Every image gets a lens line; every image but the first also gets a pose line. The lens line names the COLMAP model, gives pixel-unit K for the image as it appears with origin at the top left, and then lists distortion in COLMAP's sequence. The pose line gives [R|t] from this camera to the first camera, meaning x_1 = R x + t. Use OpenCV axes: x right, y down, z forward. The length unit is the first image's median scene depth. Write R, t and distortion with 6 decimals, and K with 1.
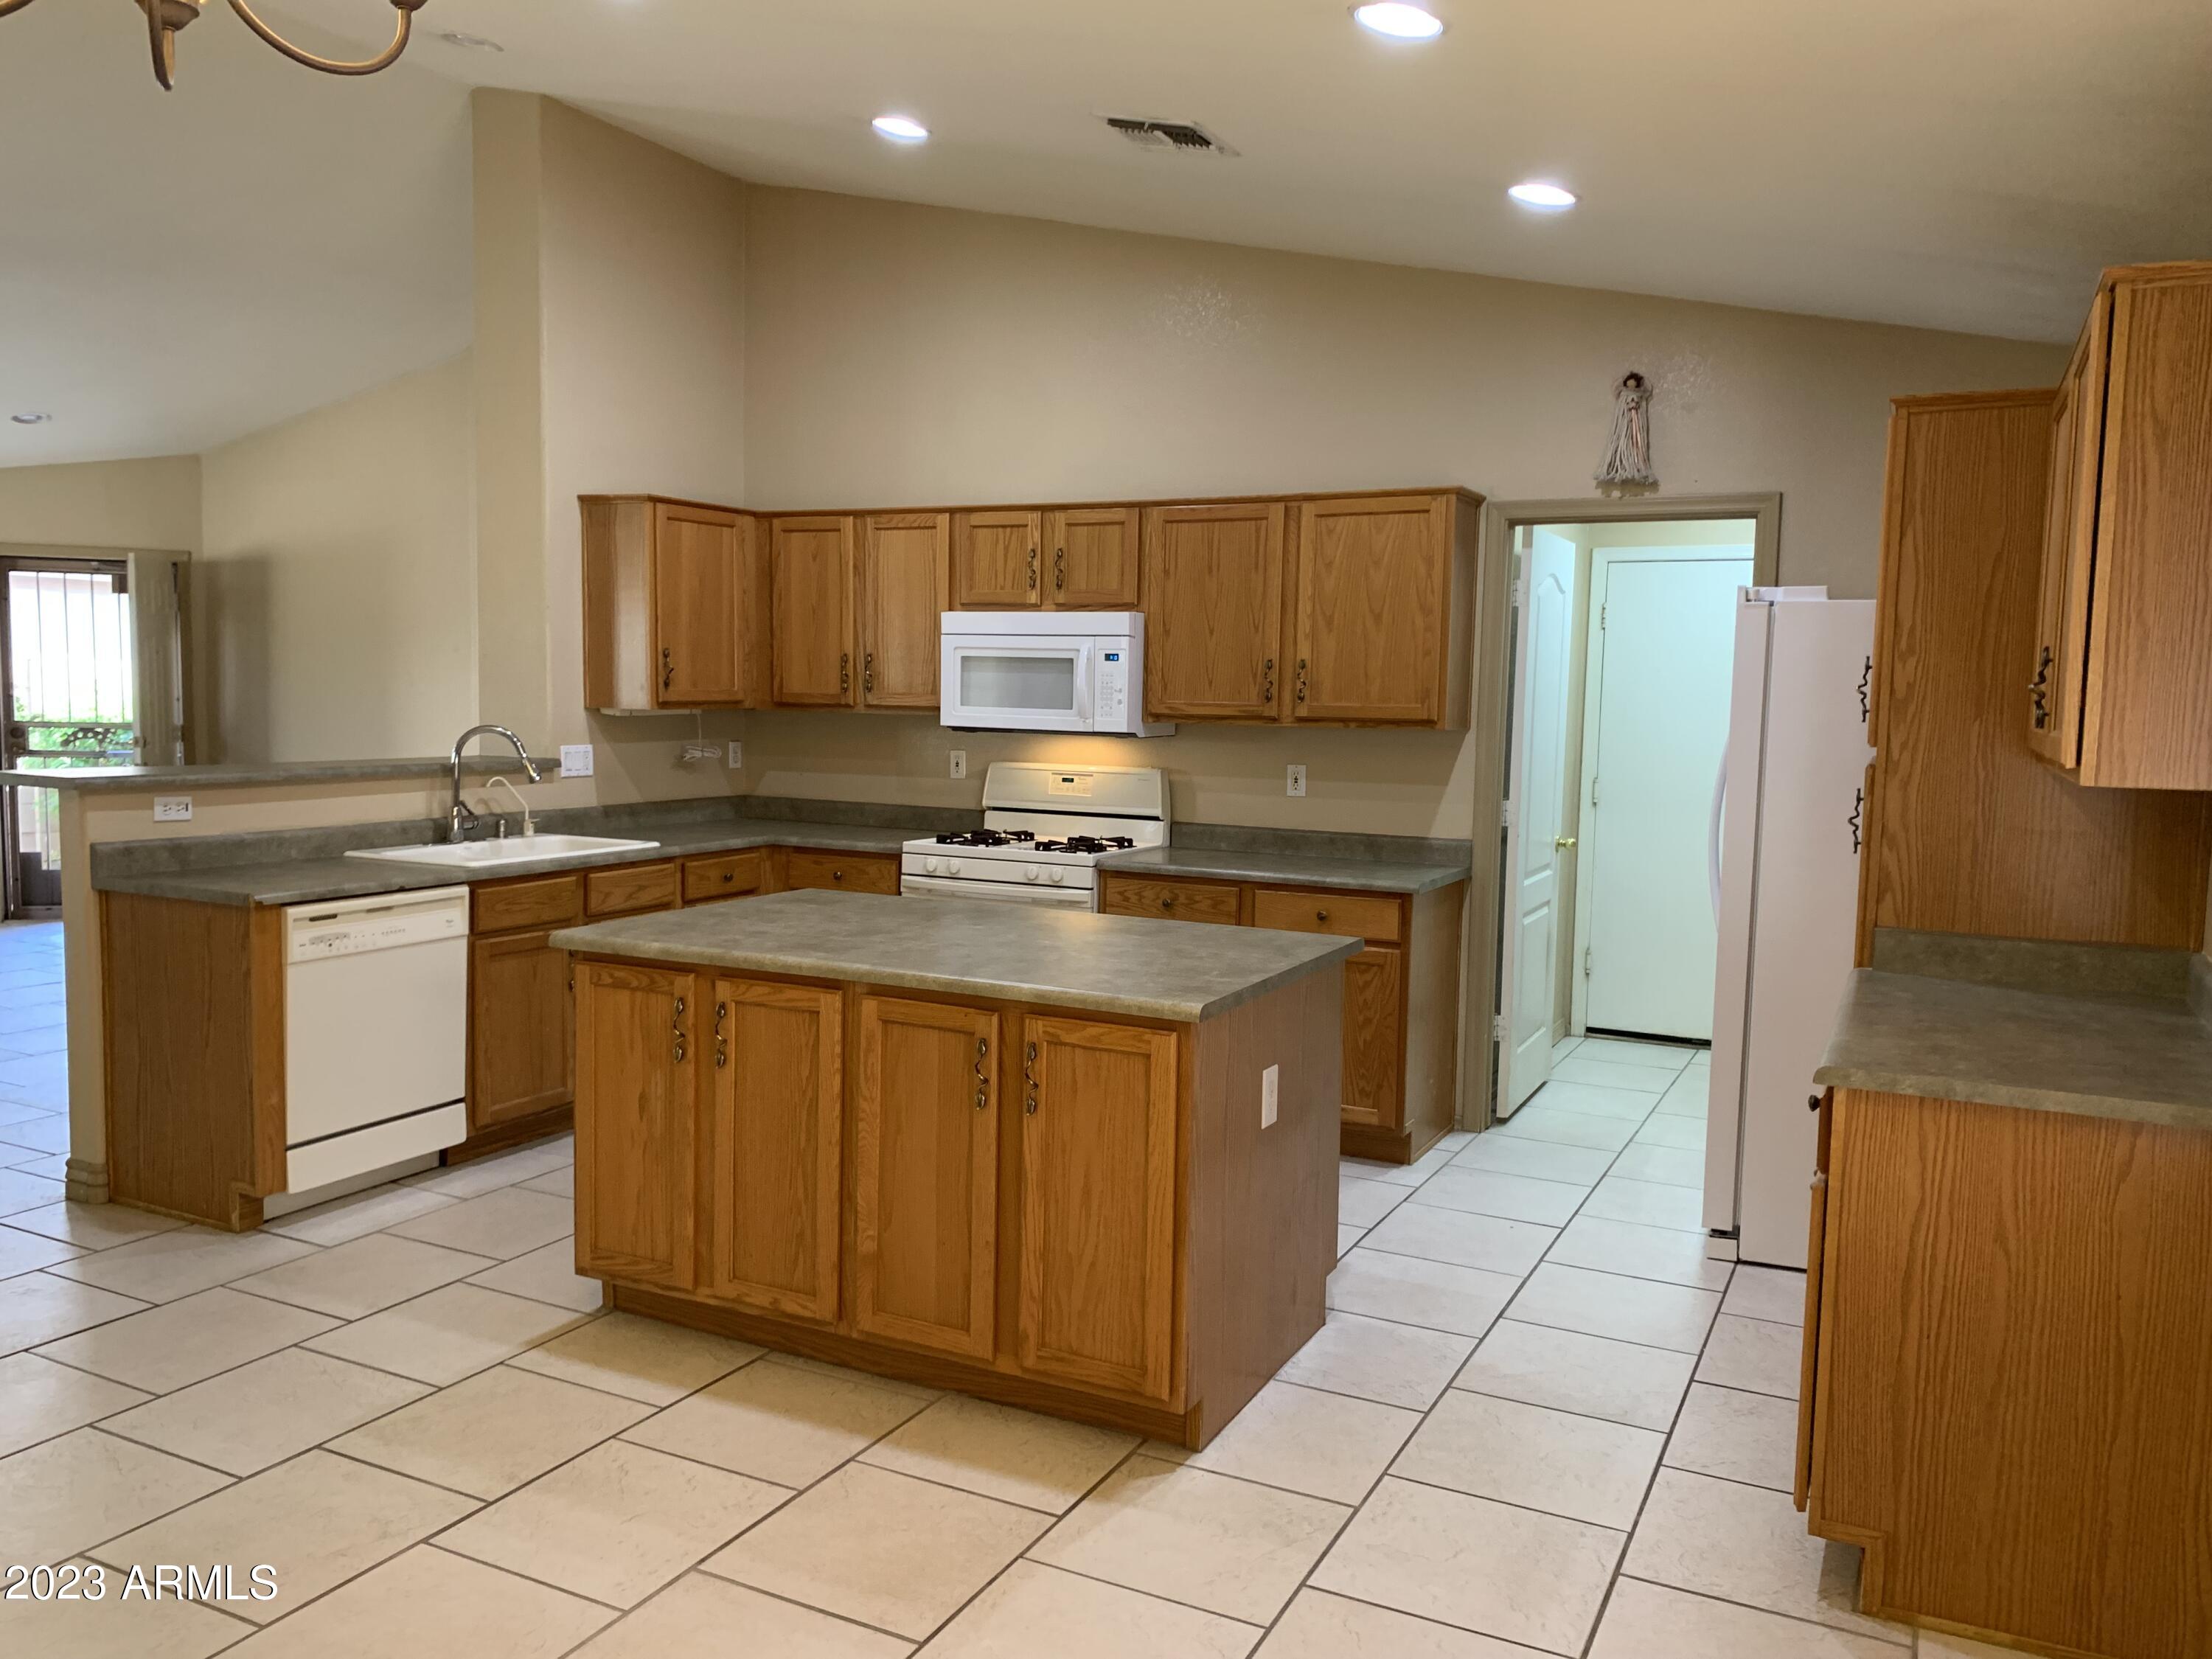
lens RADIAL K [[1685.7, 0, 1085.4], [0, 1685.7, 841.3], [0, 0, 1]] dist [0.071297, -0.100506]
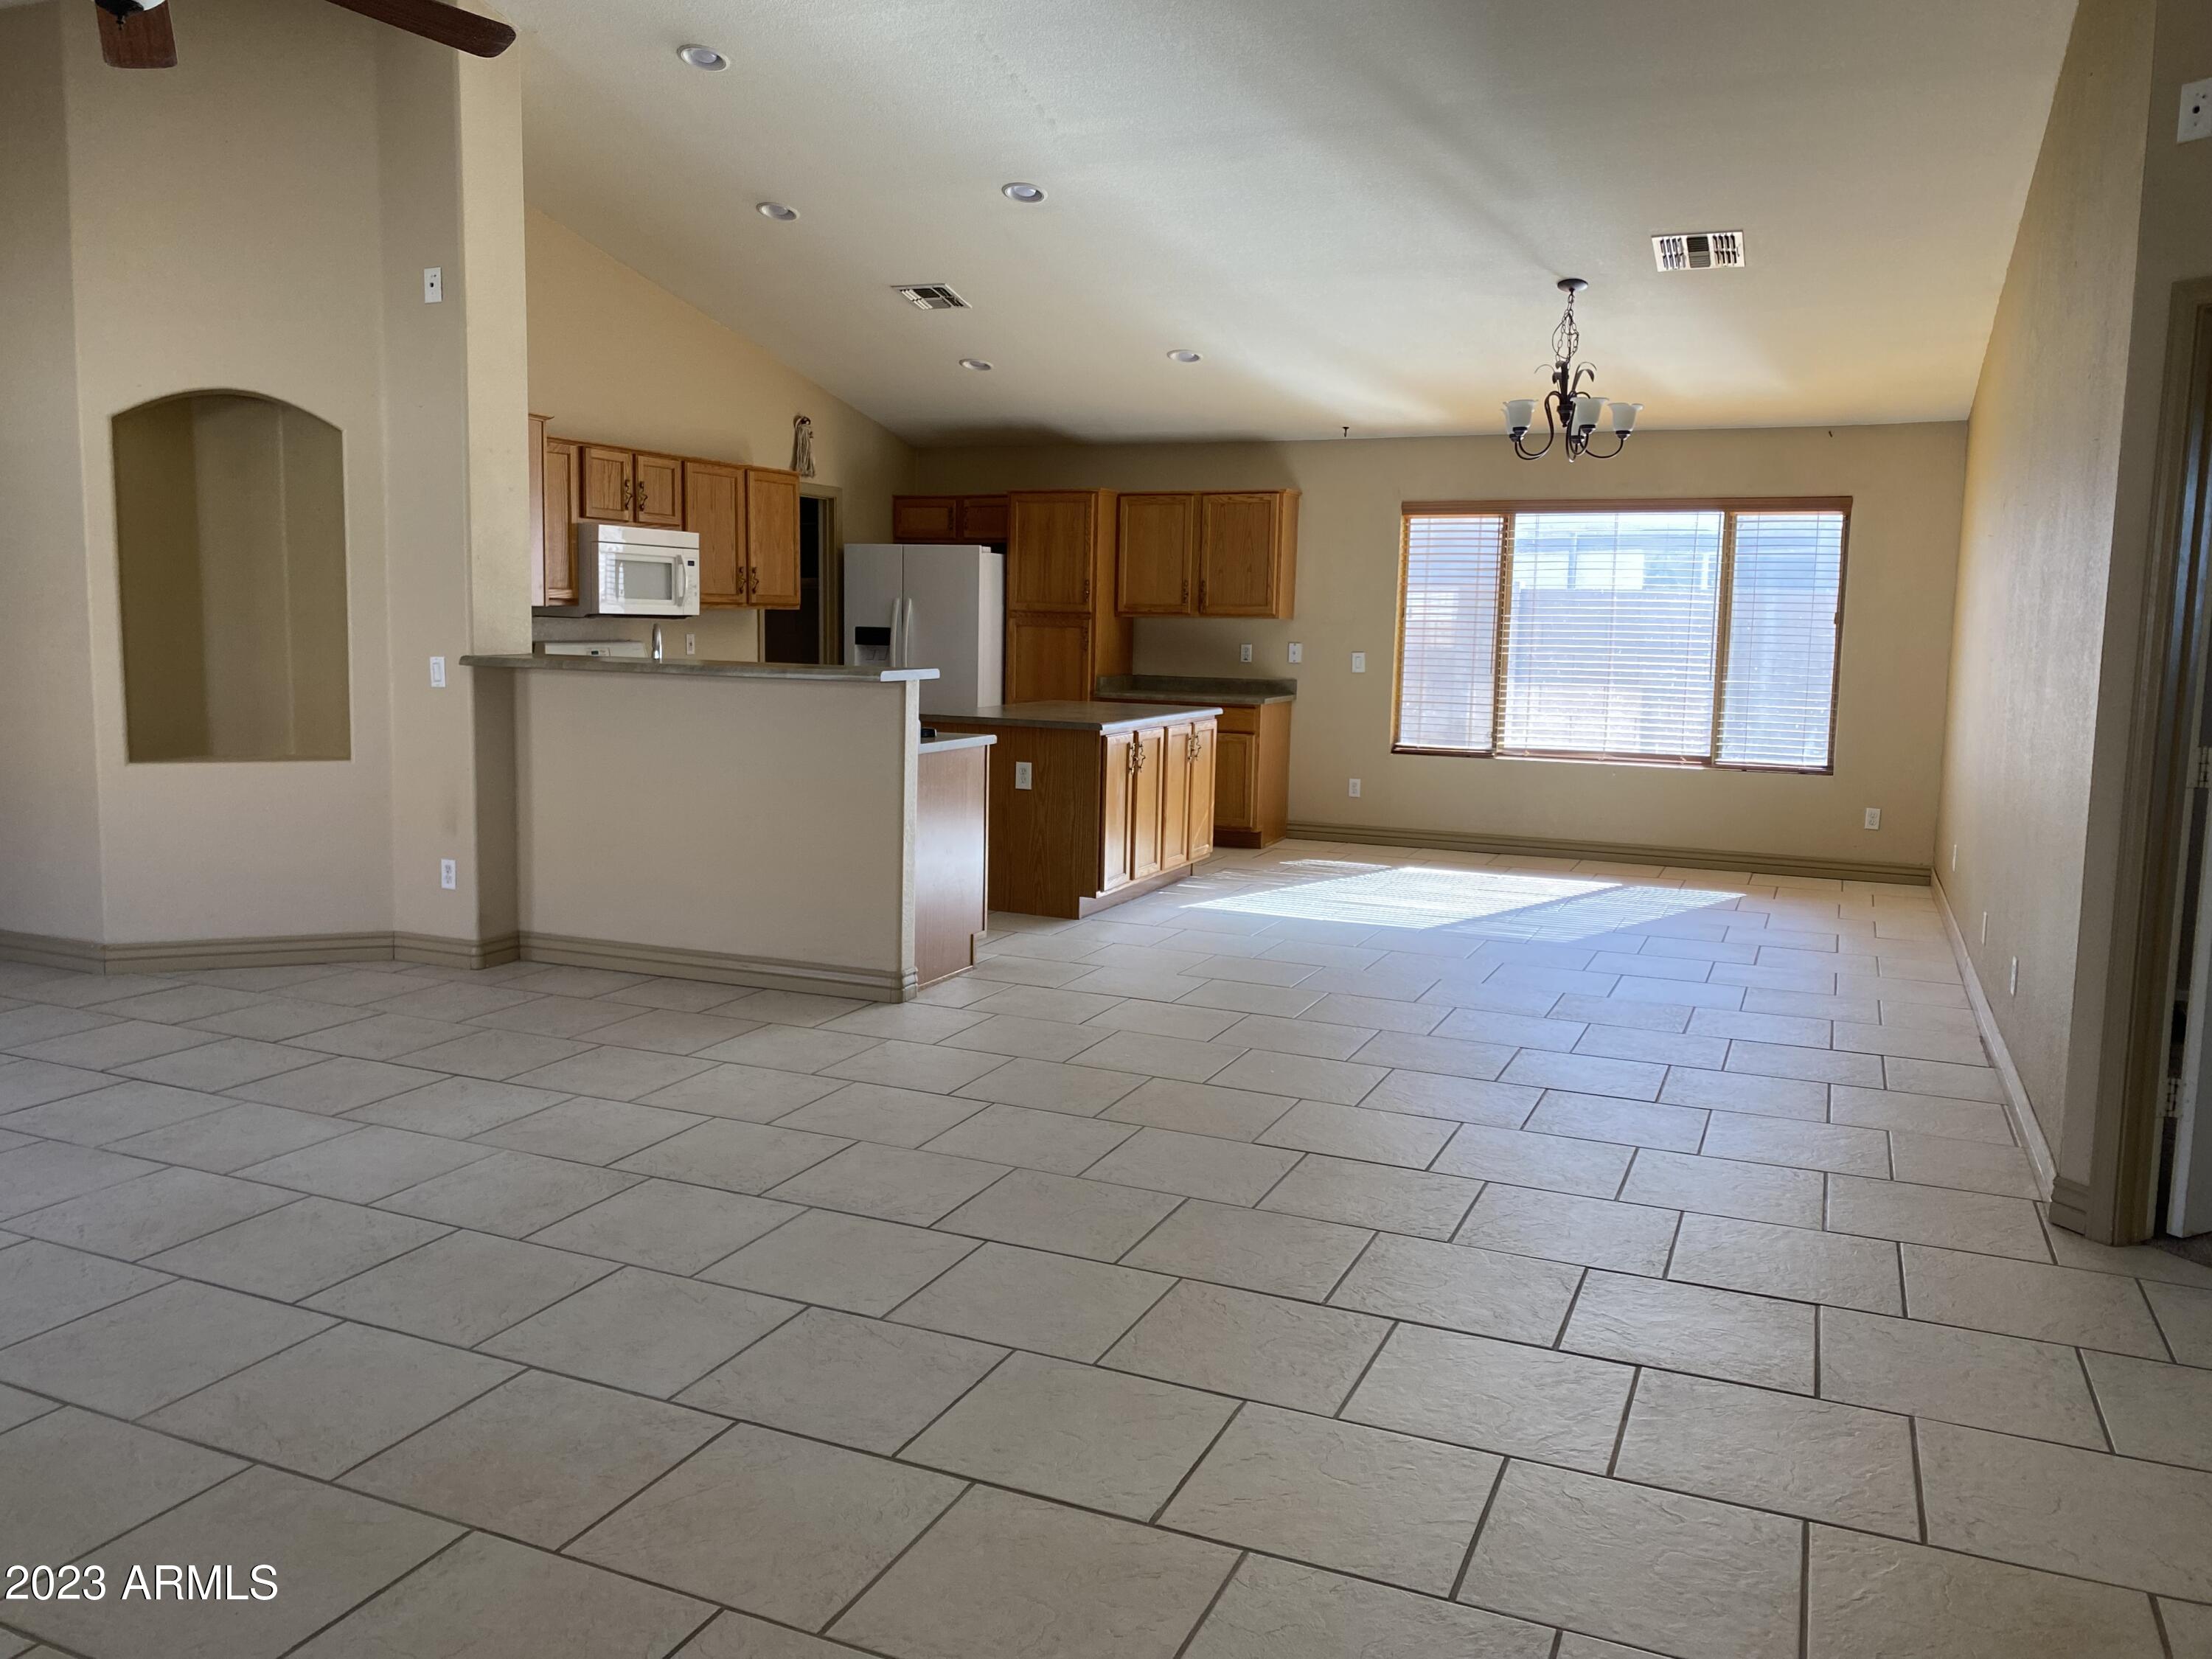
lens RADIAL K [[1673.7, 0, 1101.3], [0, 1673.7, 817.7], [0, 0, 1]] dist [0.025209, -0.055376]
pose [[-0.068884, -0.141804, 0.987495, -1.627399], [0.073132, 0.986465, 0.146758, -0.087212], [-0.994941, 0.082327, -0.057581, 0.826693]]
